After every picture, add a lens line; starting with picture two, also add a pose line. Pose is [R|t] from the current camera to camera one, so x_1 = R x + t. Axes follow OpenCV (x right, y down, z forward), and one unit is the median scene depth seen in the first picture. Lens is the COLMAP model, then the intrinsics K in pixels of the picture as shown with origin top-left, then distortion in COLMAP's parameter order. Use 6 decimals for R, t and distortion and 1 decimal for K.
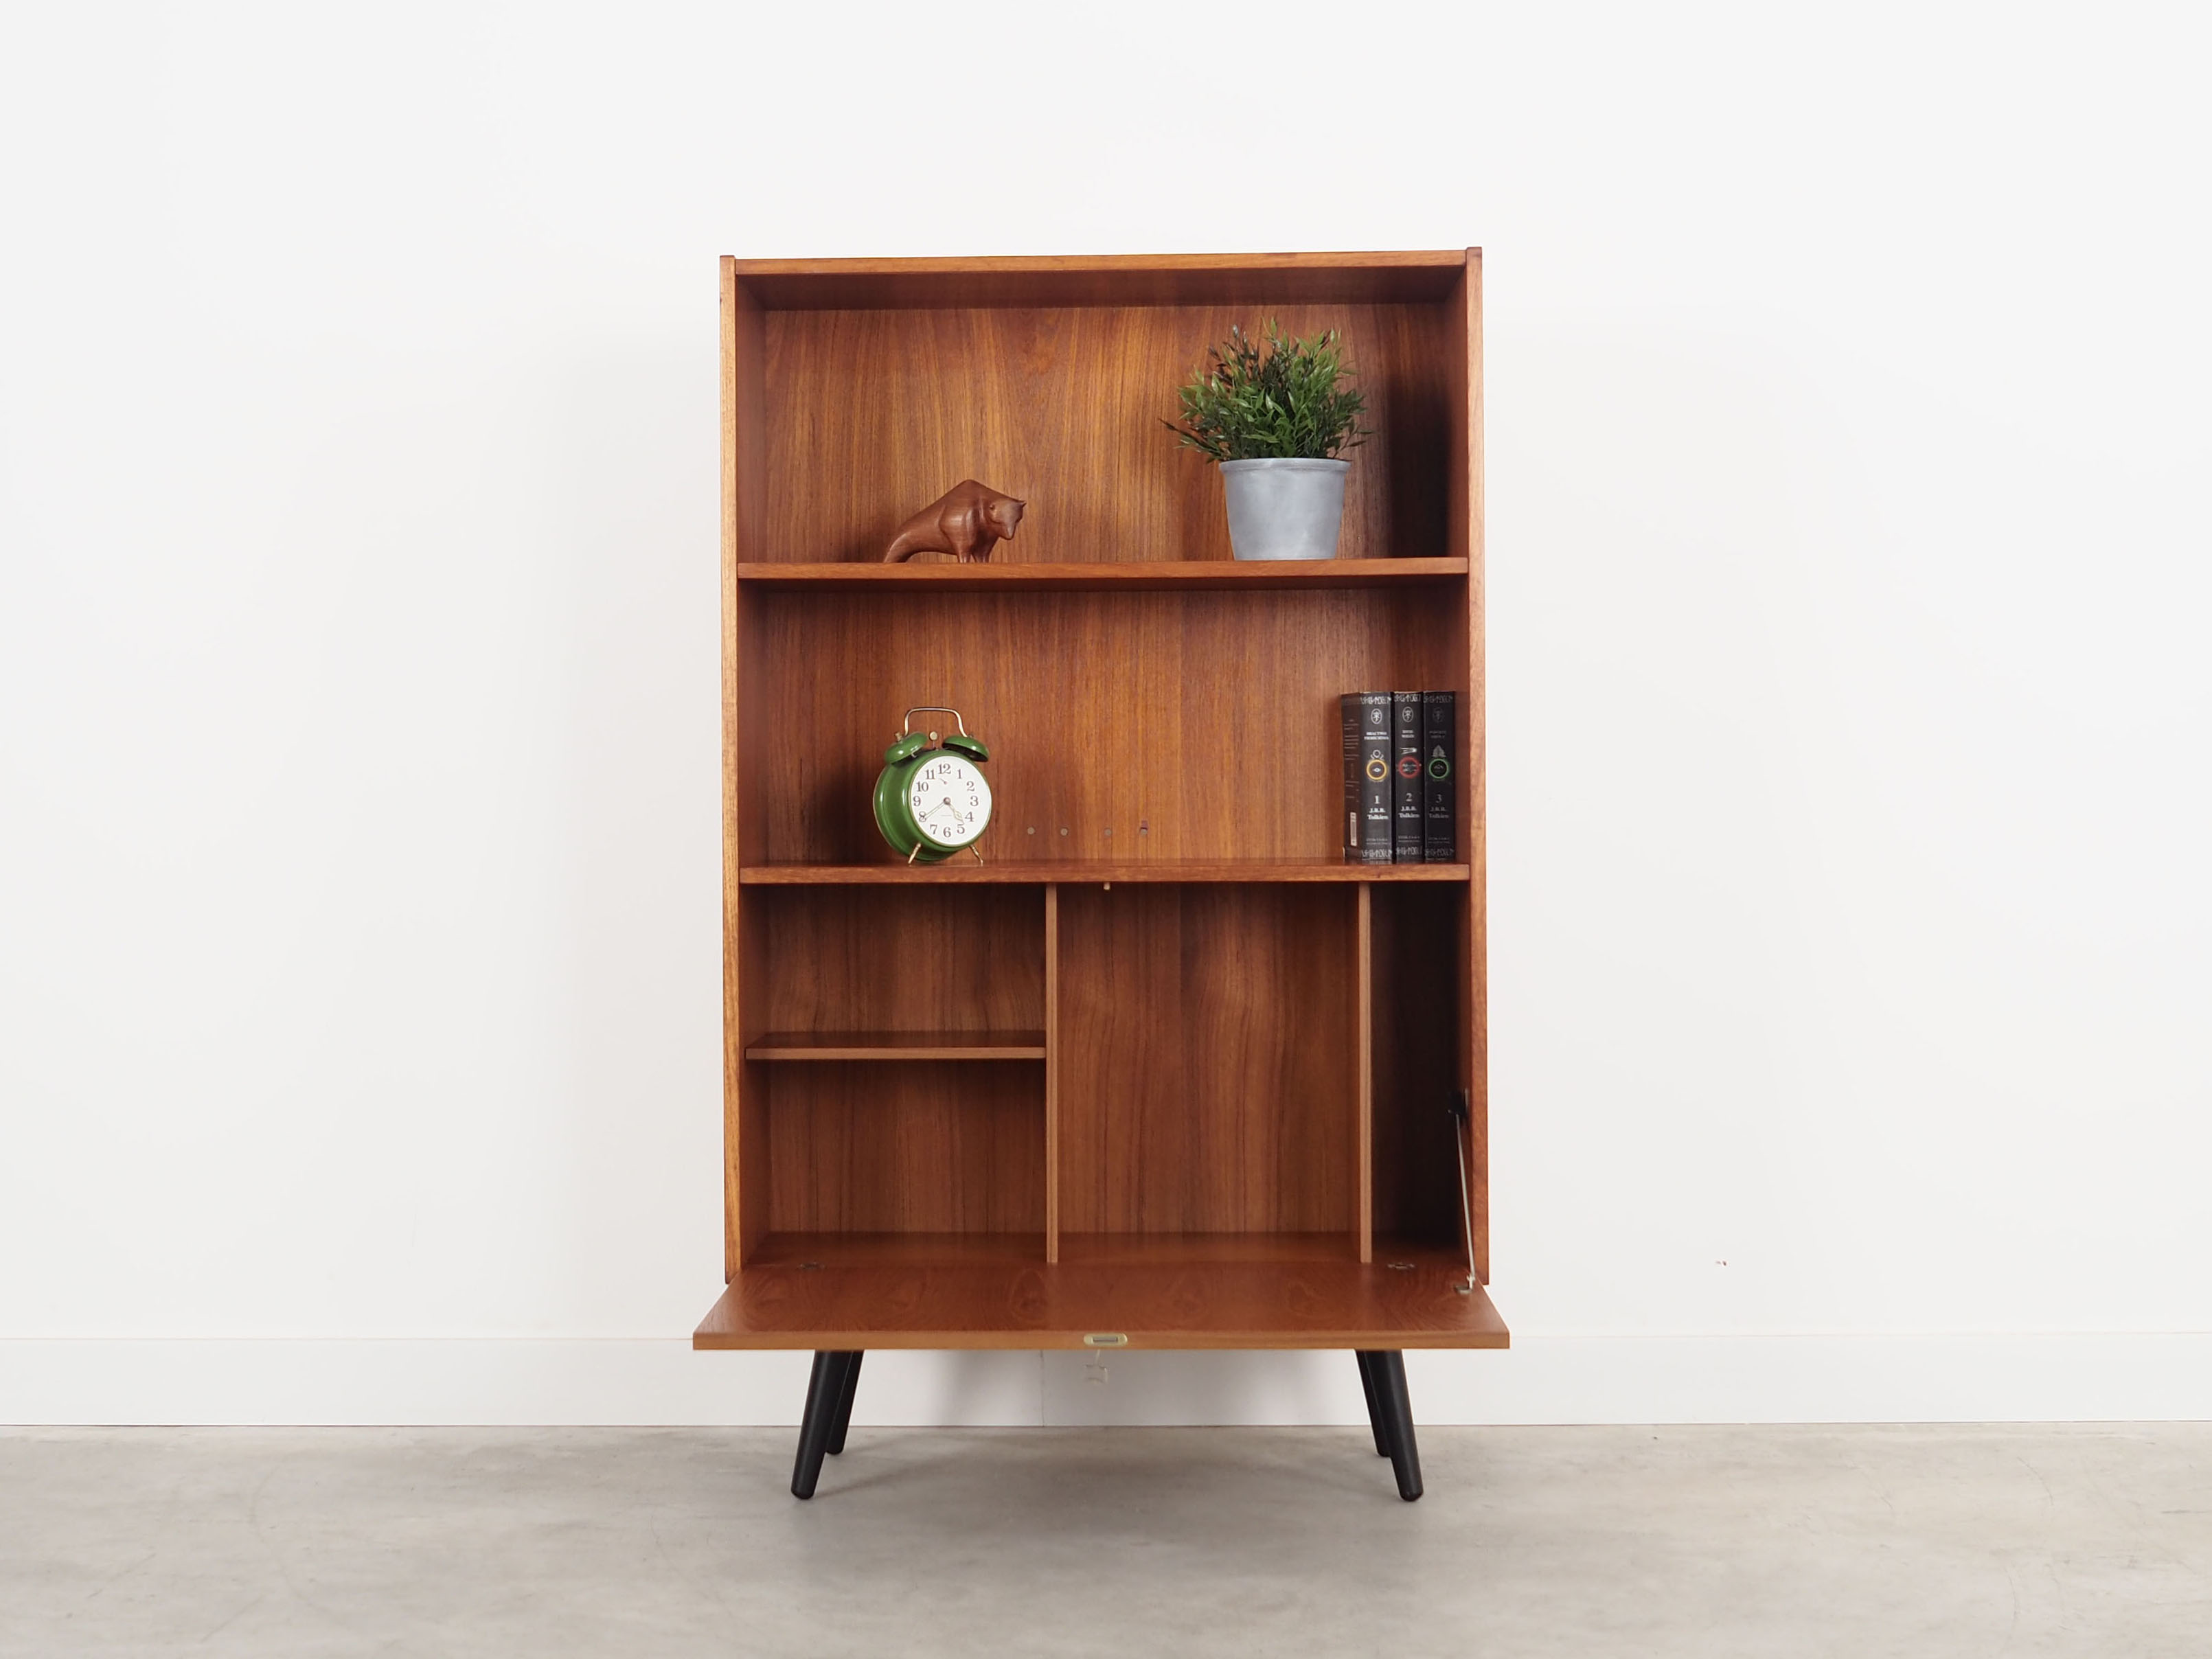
lens RADIAL K [[2438.2, 0, 1109.6], [0, 2438.2, 824.1], [0, 0, 1]] dist [-0.030474, 0.000000]
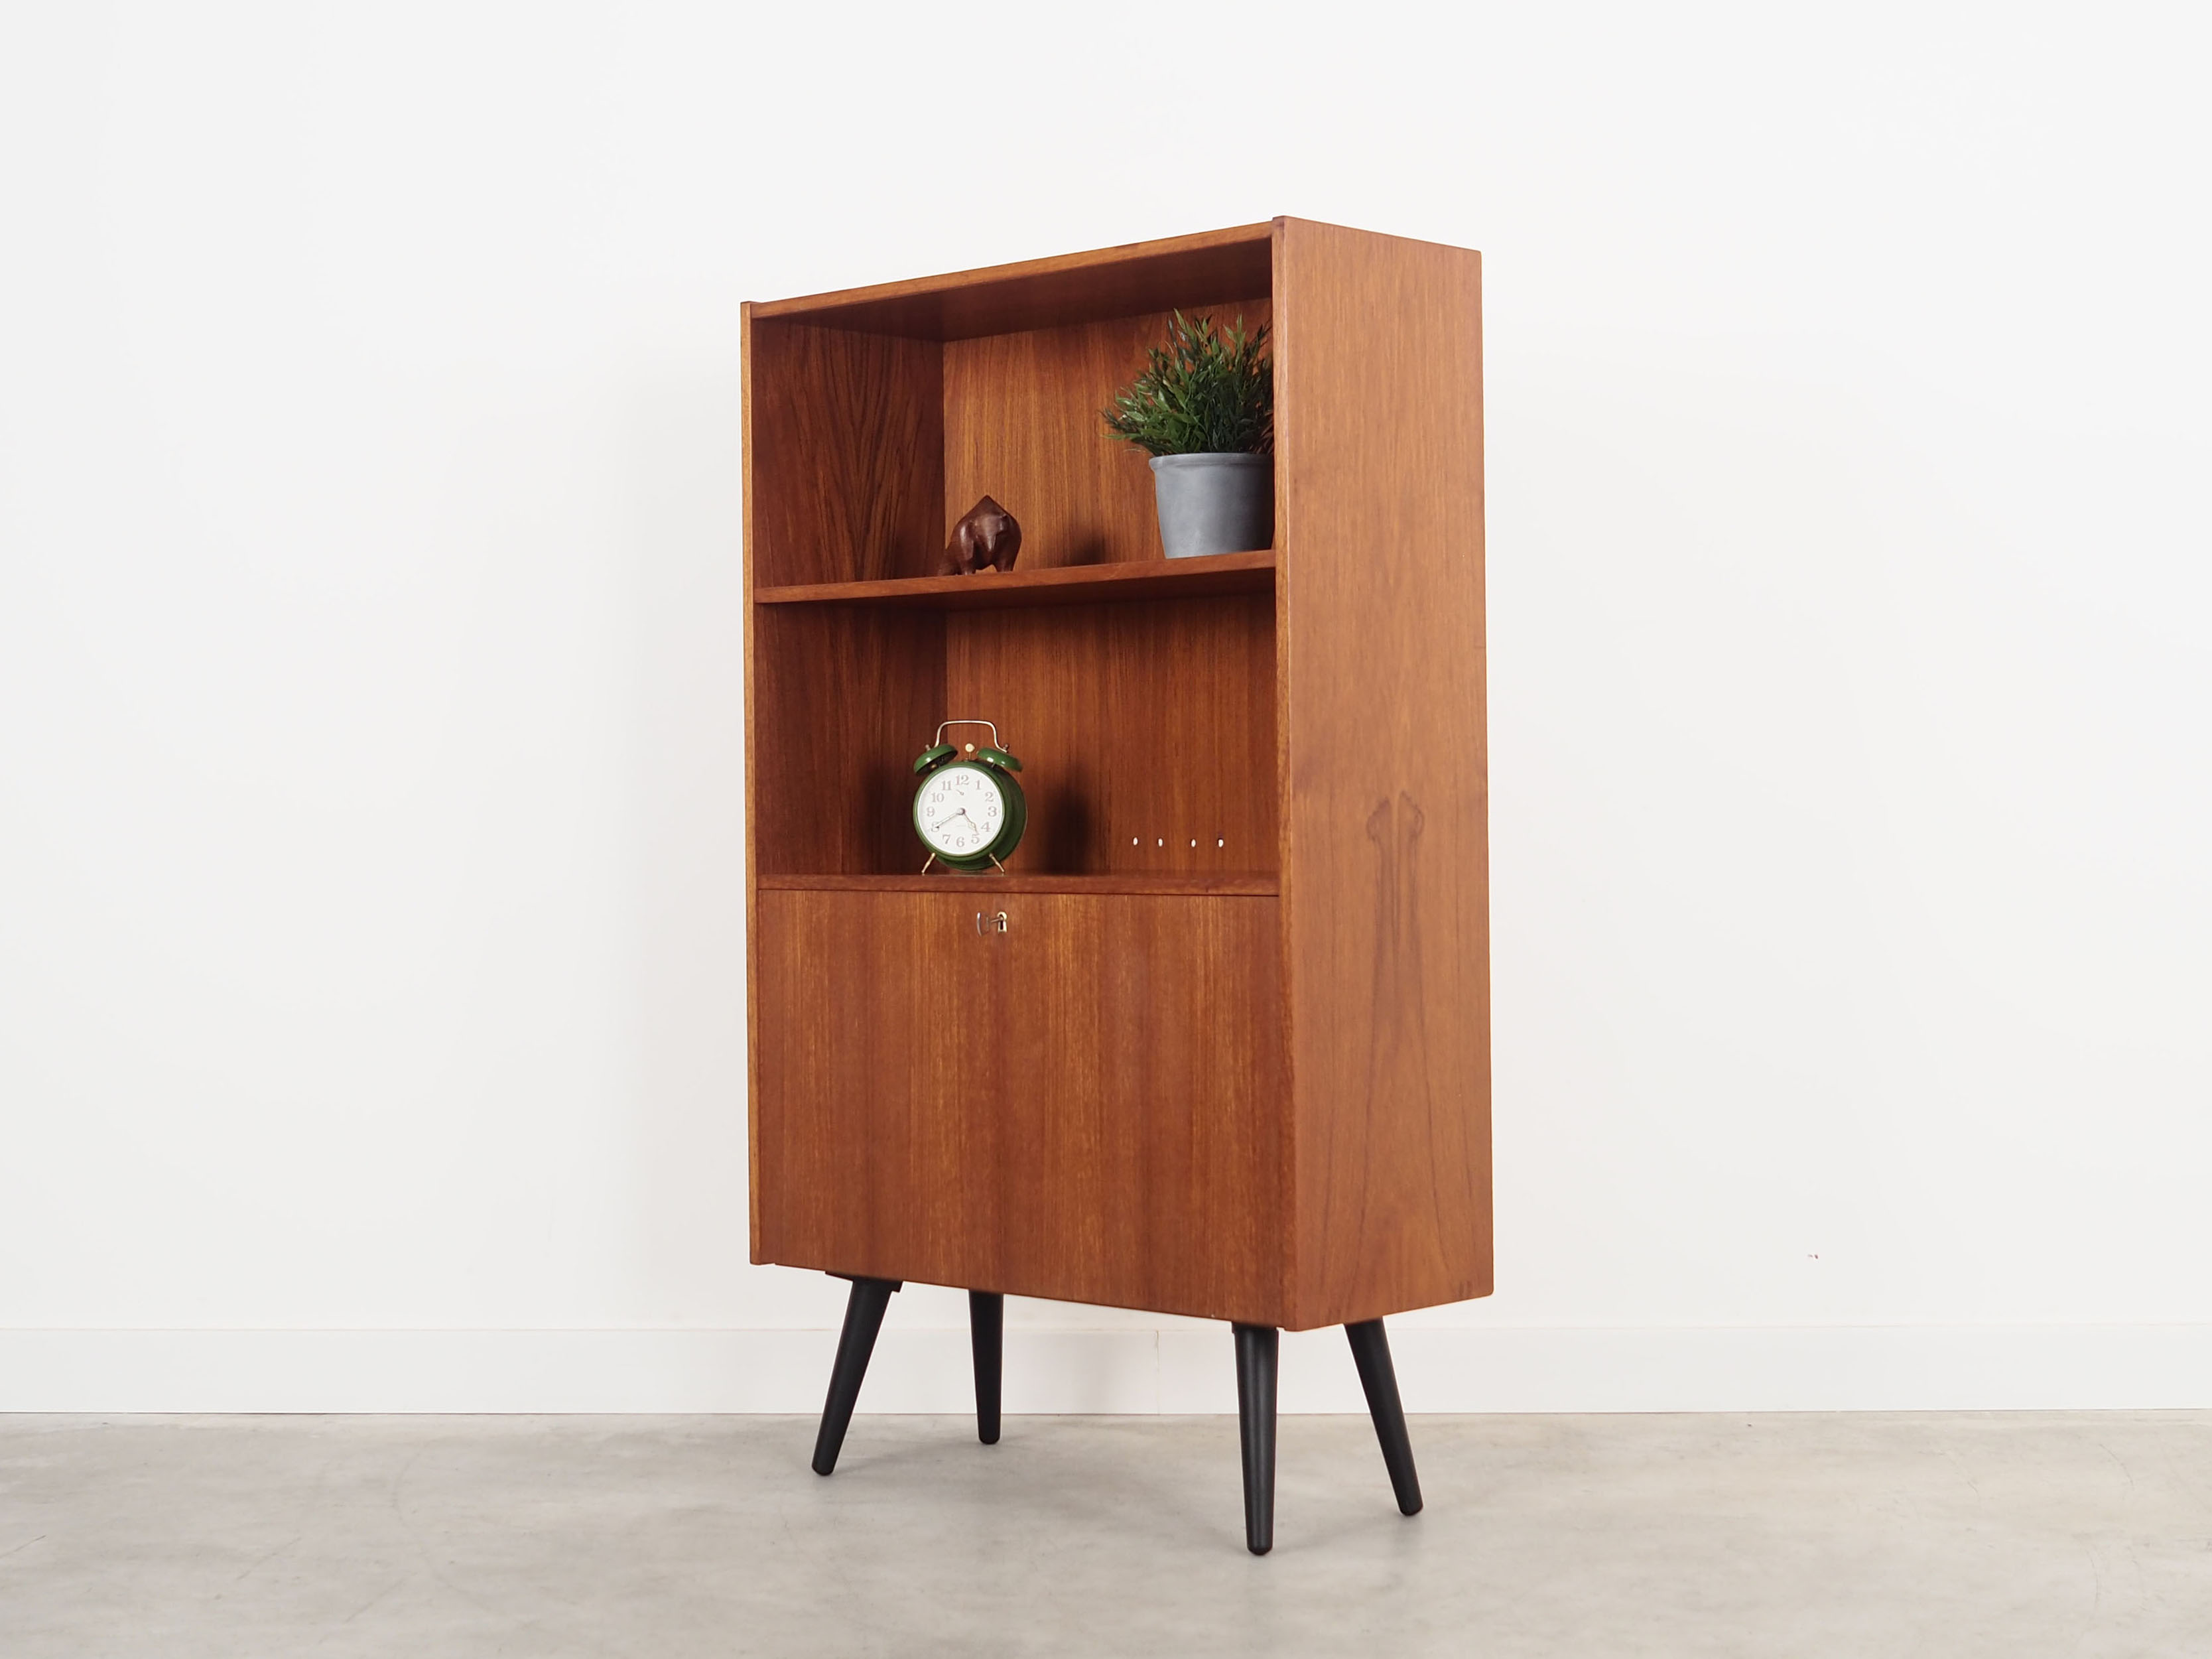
lens RADIAL K [[2438.5, 0, 1110.8], [0, 2438.5, 830.3], [0, 0, 1]] dist [-0.030474, 0.000000]
pose [[0.879953, 0.002074, -0.475056, 0.475266], [-0.003519, 0.999991, -0.002153, 0.000340], [0.475047, 0.003566, 0.879953, 0.131350]]
